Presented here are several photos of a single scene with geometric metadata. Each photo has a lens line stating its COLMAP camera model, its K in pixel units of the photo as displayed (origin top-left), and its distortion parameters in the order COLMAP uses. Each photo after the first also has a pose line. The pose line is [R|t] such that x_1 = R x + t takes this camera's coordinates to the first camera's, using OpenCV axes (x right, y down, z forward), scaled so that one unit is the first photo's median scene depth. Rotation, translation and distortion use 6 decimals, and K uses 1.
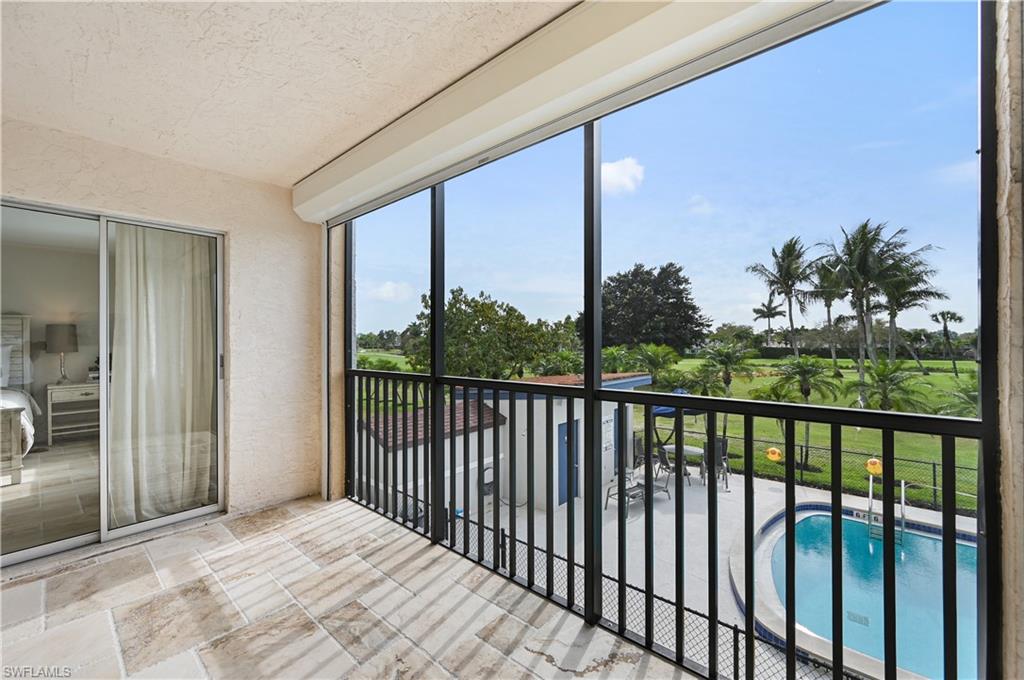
lens RADIAL K [[409.5, 0, 508.2], [0, 409.5, 343.1], [0, 0, 1]] dist [0.003614, -0.001493]
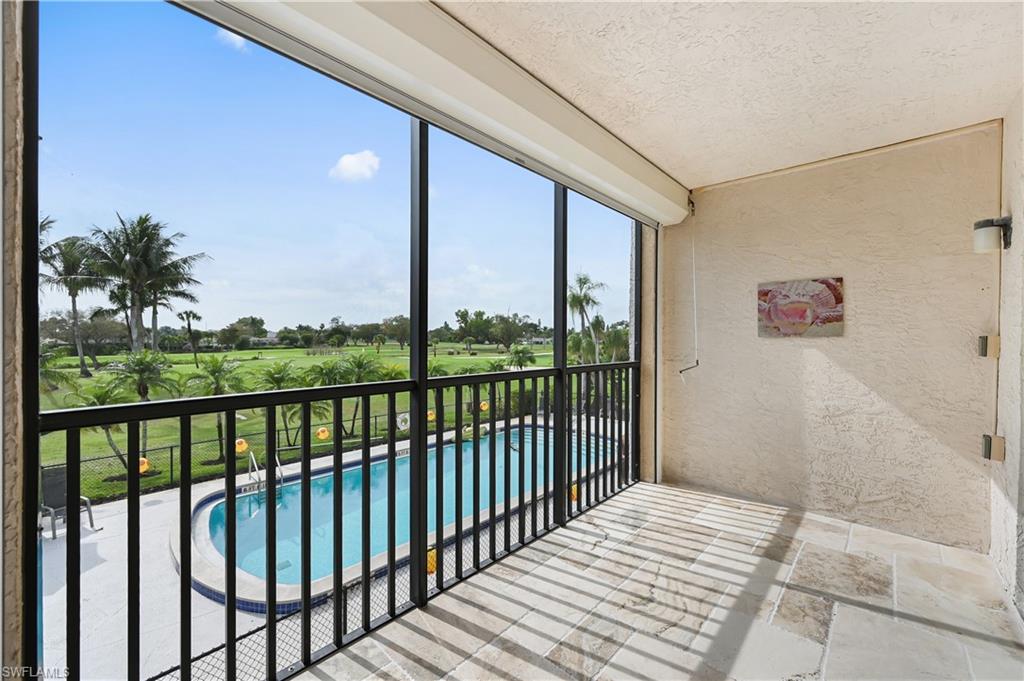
lens RADIAL K [[409.5, 0, 515.9], [0, 409.5, 341.6], [0, 0, 1]] dist [0.003614, -0.001493]
pose [[0.017833, -0.005950, 0.999823, -0.259512], [-0.001290, 0.999981, 0.005974, 0.002092], [-0.999840, -0.001396, 0.017825, 0.232515]]
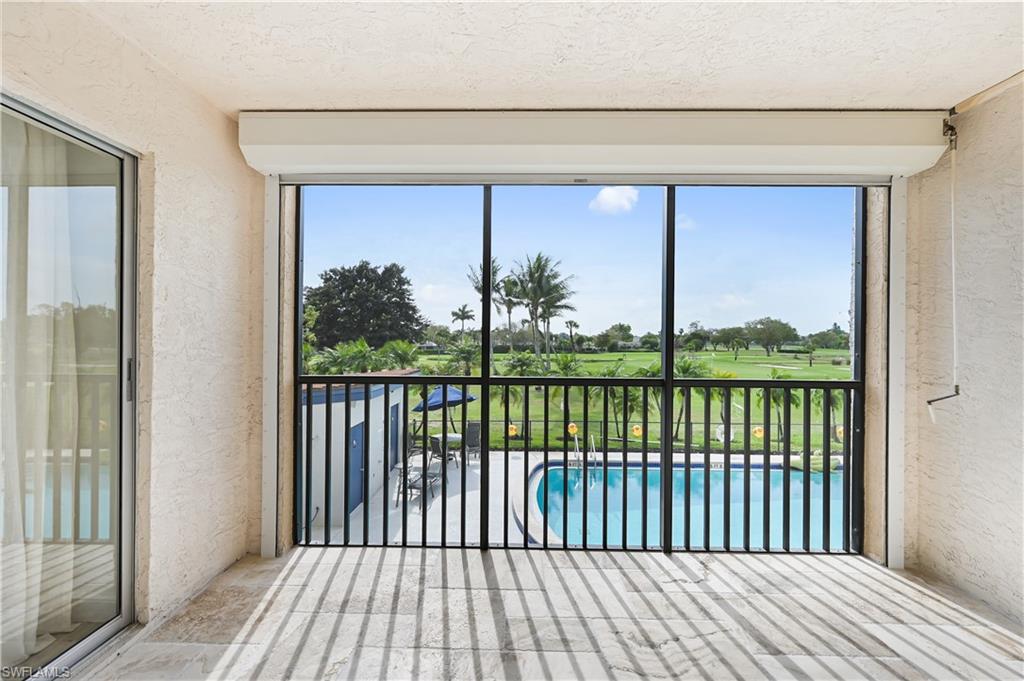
lens RADIAL K [[409.5, 0, 512.1], [0, 409.5, 339.2], [0, 0, 1]] dist [0.003614, -0.001493]
pose [[0.758582, 0.010740, 0.651490, -0.217774], [-0.009196, 0.999941, -0.005776, -0.000955], [-0.651513, -0.001609, 0.758636, 0.063400]]
